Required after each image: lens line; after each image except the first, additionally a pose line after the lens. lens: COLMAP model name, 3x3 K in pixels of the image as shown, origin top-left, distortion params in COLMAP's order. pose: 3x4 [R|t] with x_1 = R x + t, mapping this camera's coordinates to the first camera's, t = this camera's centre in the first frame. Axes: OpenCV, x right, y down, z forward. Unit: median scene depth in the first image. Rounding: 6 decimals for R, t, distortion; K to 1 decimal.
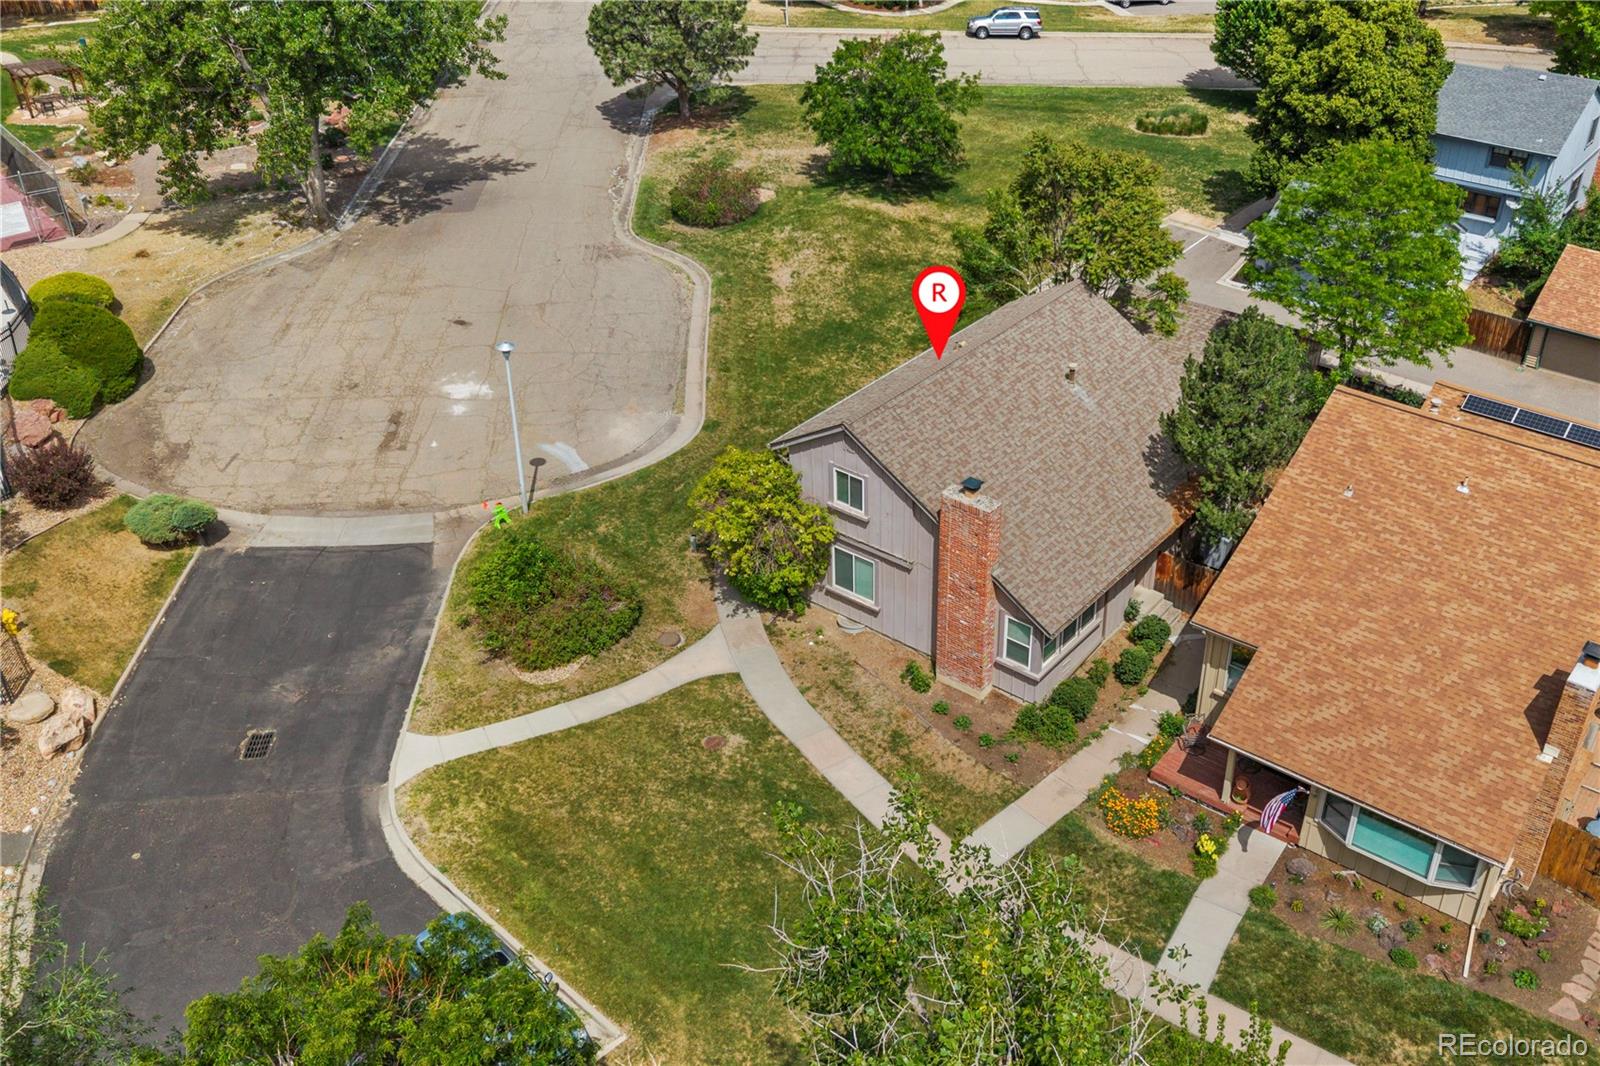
lens RADIAL K [[1218.1, 0, 800.0], [0, 1218.1, 533.0], [0, 0, 1]] dist [0.067925, -0.001017]
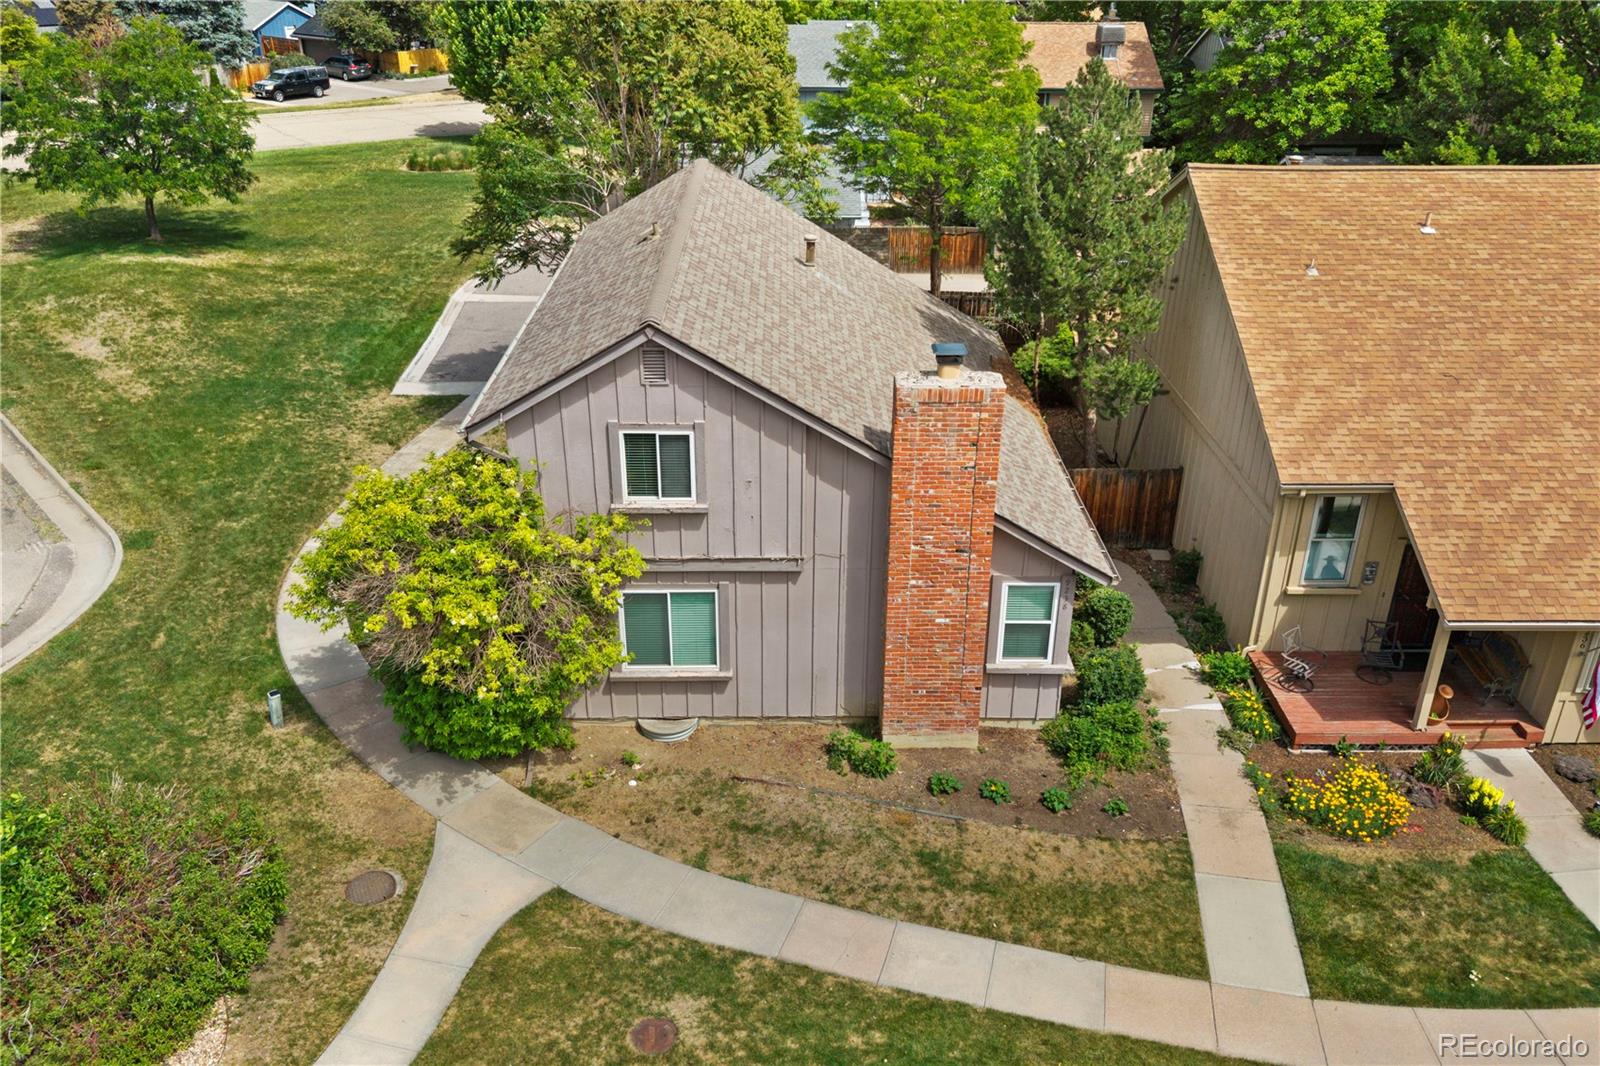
lens RADIAL K [[1282.6, 0, 800.0], [0, 1282.6, 533.0], [0, 0, 1]] dist [0.000085, -0.003433]
pose [[0.794661, -0.273632, 0.541884, -0.212973], [0.326926, 0.945047, -0.002215, 0.013724], [-0.511500, 0.178917, 0.840450, 0.495057]]
